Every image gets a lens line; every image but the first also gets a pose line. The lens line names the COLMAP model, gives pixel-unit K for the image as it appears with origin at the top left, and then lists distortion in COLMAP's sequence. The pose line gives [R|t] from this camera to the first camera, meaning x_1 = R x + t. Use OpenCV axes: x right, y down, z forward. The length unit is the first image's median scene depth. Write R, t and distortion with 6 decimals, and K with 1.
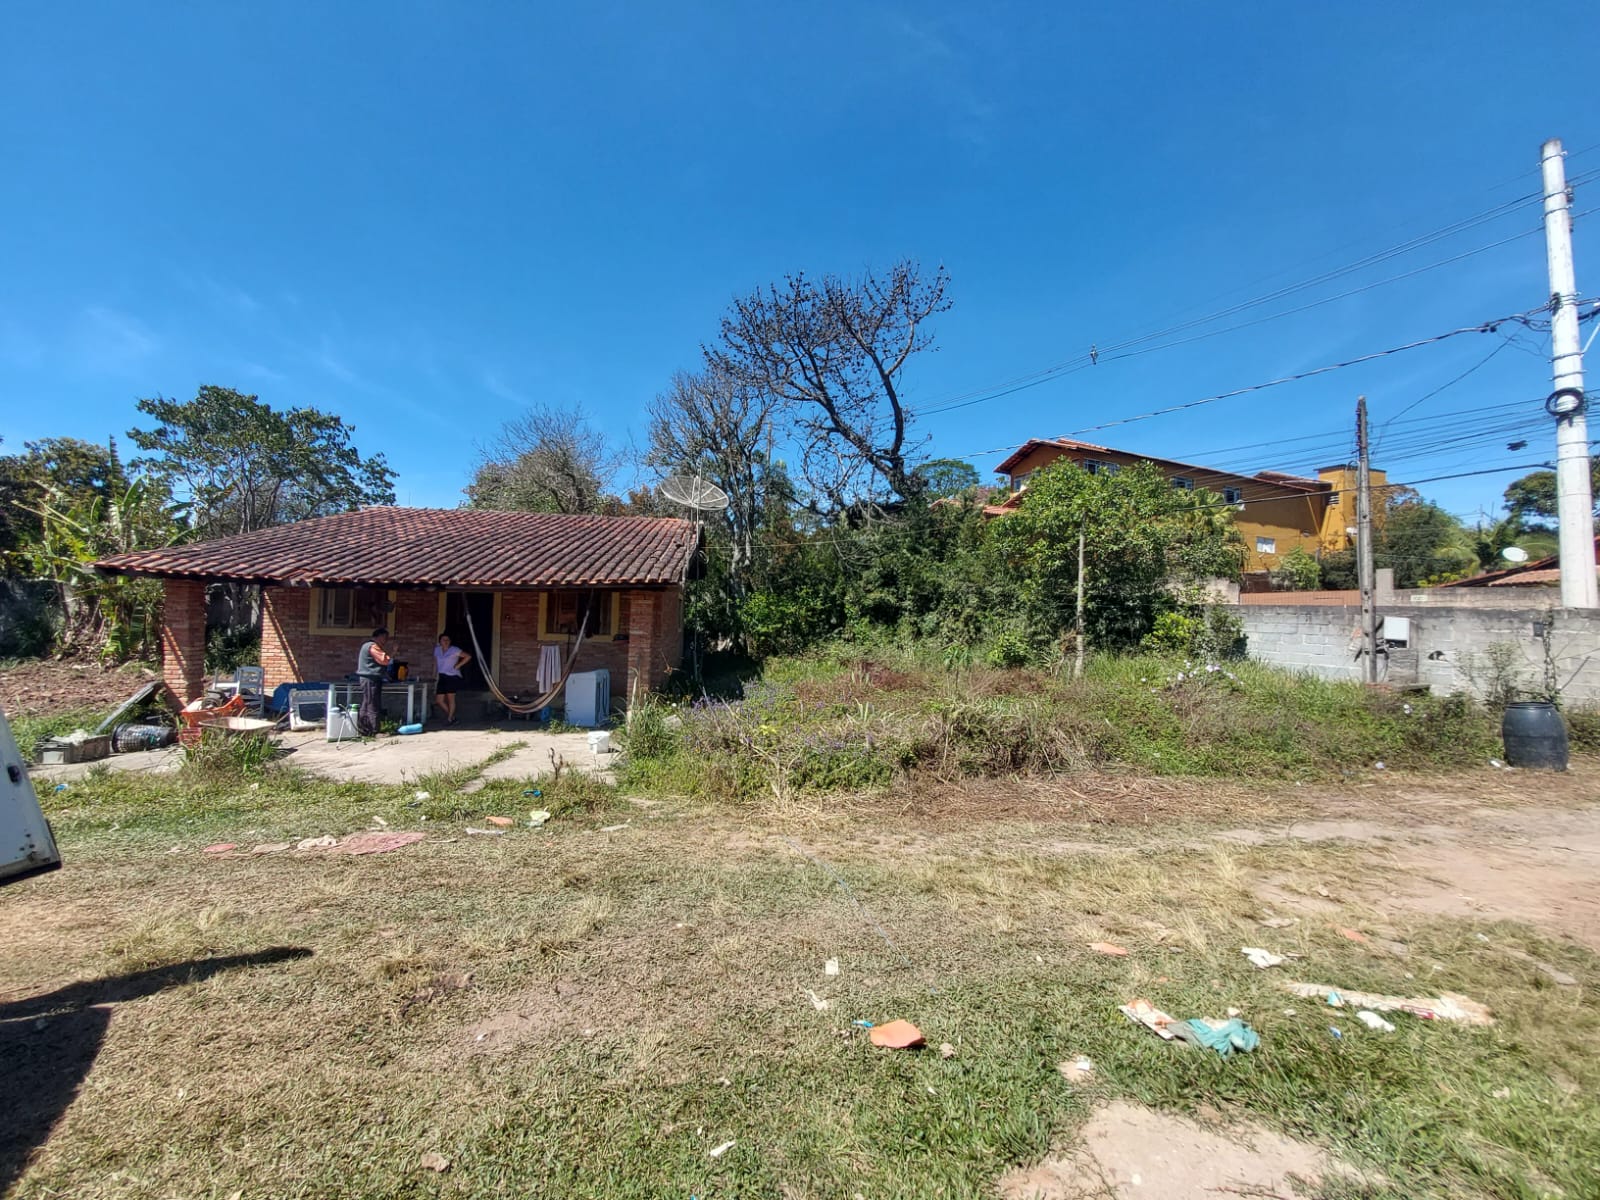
lens RADIAL K [[633.7, 0, 791.1], [0, 633.7, 615.8], [0, 0, 1]] dist [-0.006374, -0.003876]
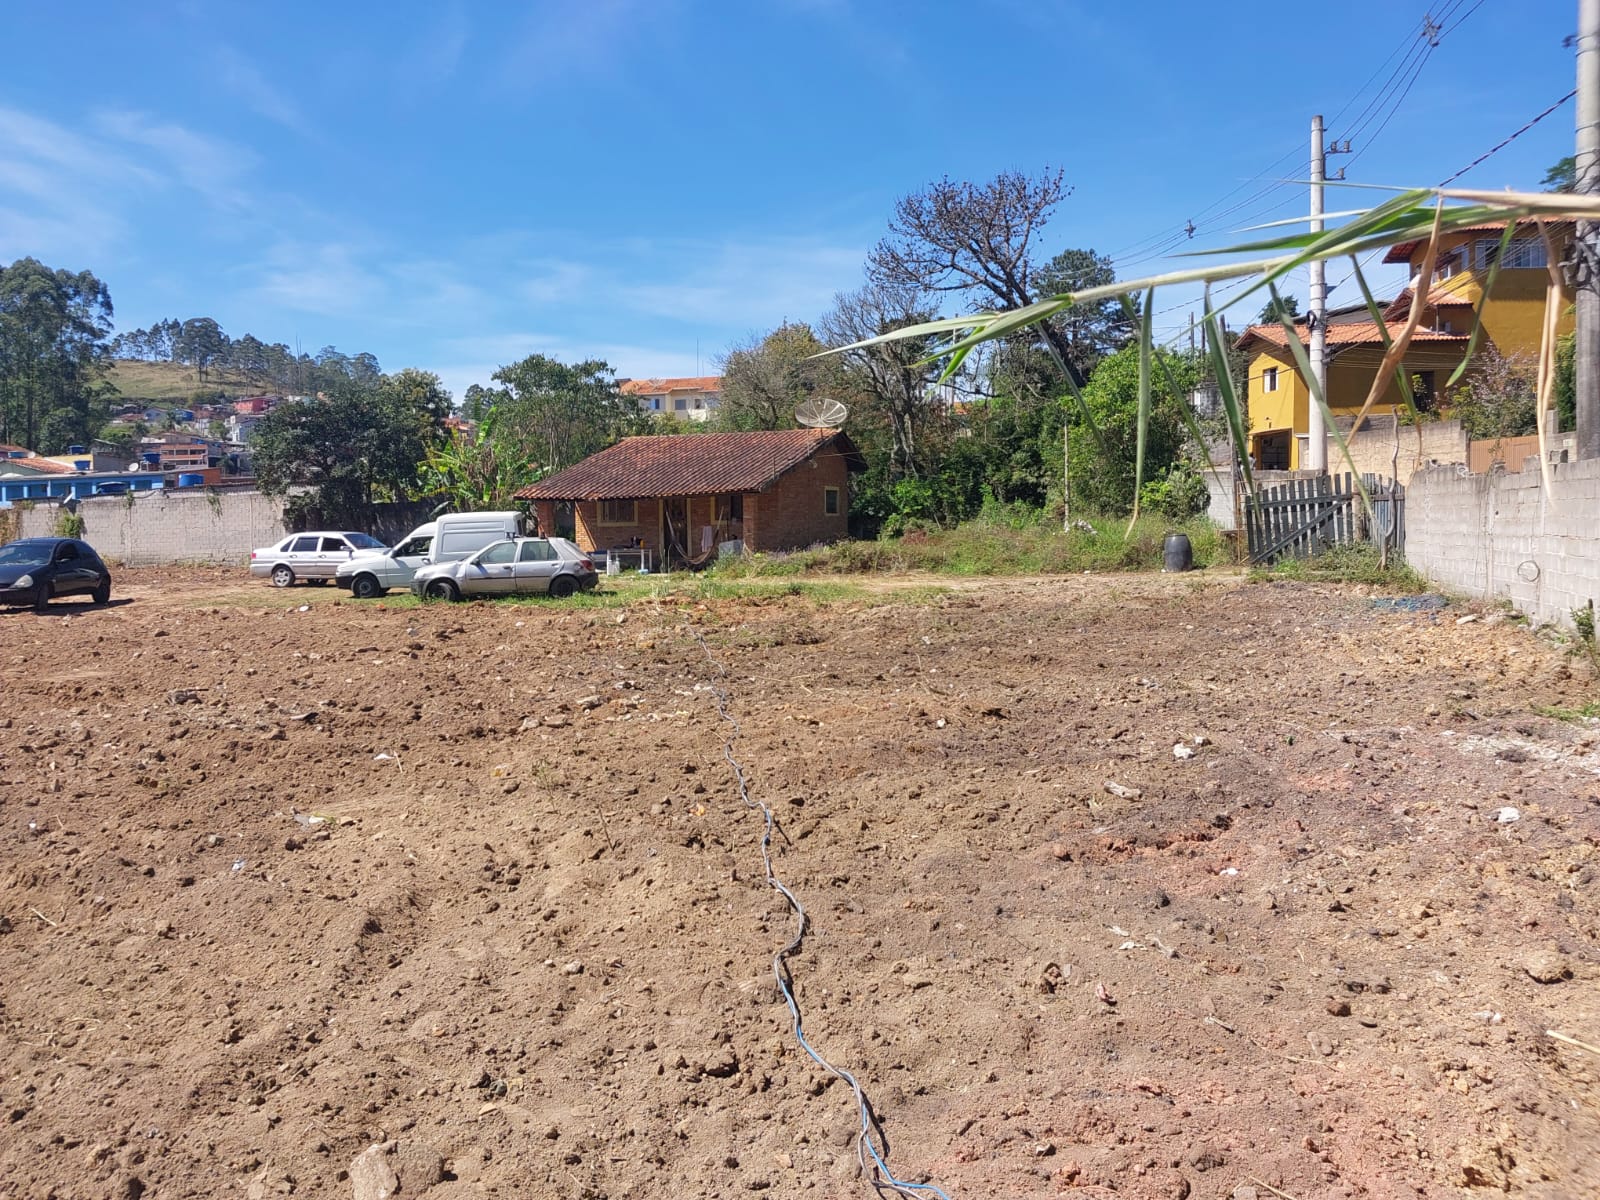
lens RADIAL K [[1233.9, 0, 800.6], [0, 1233.9, 561.9], [0, 0, 1]] dist [0.028078, -0.054886]
pose [[0.889552, -0.011979, -0.456678, 1.509833], [0.045534, 0.997003, 0.062541, -0.067541], [0.454560, -0.076428, 0.887431, -2.075155]]
